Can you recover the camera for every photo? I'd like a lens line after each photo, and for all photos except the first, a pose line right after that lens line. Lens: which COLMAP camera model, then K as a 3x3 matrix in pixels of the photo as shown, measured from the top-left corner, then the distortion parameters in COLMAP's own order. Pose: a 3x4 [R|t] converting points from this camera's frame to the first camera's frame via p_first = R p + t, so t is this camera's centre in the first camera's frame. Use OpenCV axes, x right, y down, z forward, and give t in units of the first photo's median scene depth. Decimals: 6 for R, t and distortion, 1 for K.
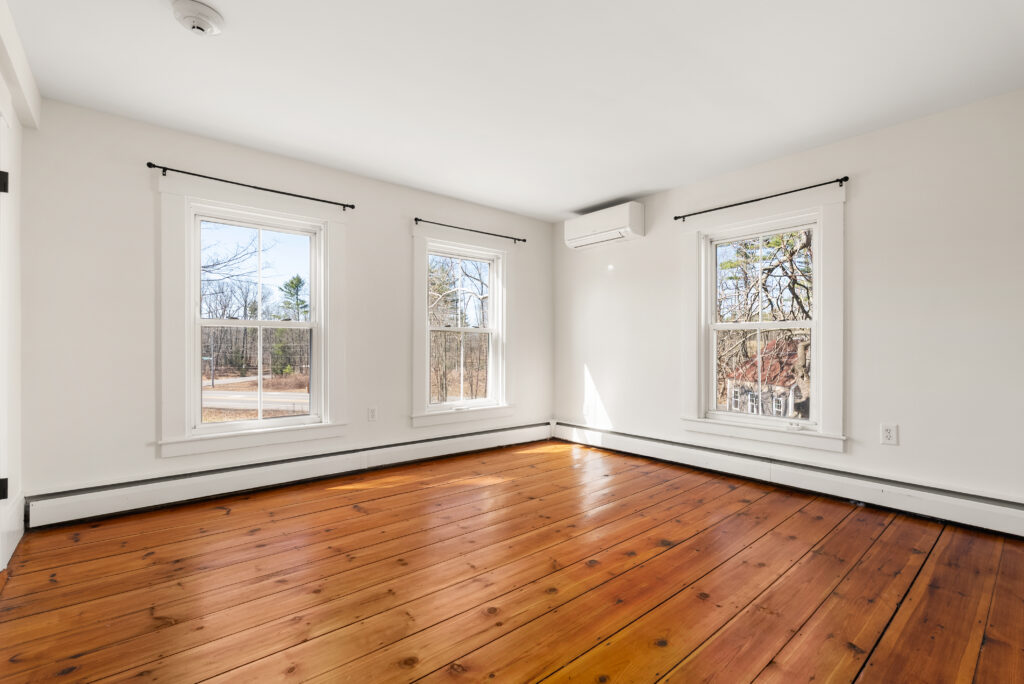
lens RADIAL K [[461.2, 0, 514.9], [0, 461.2, 344.9], [0, 0, 1]] dist [-0.000540, -0.000983]
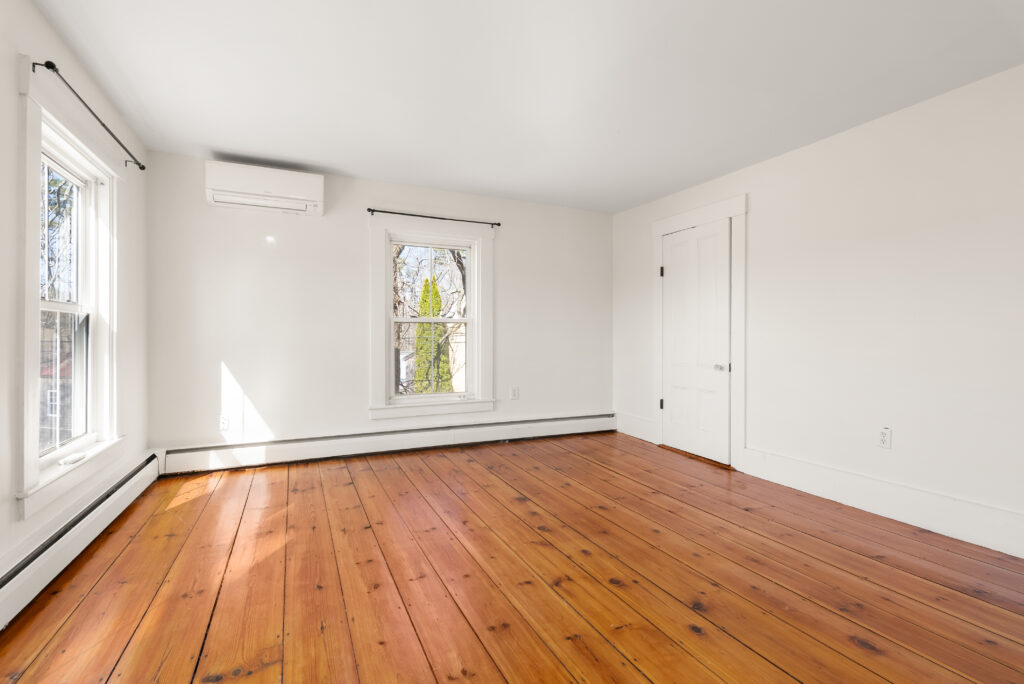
lens RADIAL K [[461.2, 0, 512.7], [0, 461.2, 338.6], [0, 0, 1]] dist [-0.000540, -0.000983]
pose [[0.272595, -0.007715, 0.962098, -0.692727], [-0.005417, 0.999940, 0.009553, -0.007873], [-0.962114, -0.007816, 0.272537, 0.556715]]
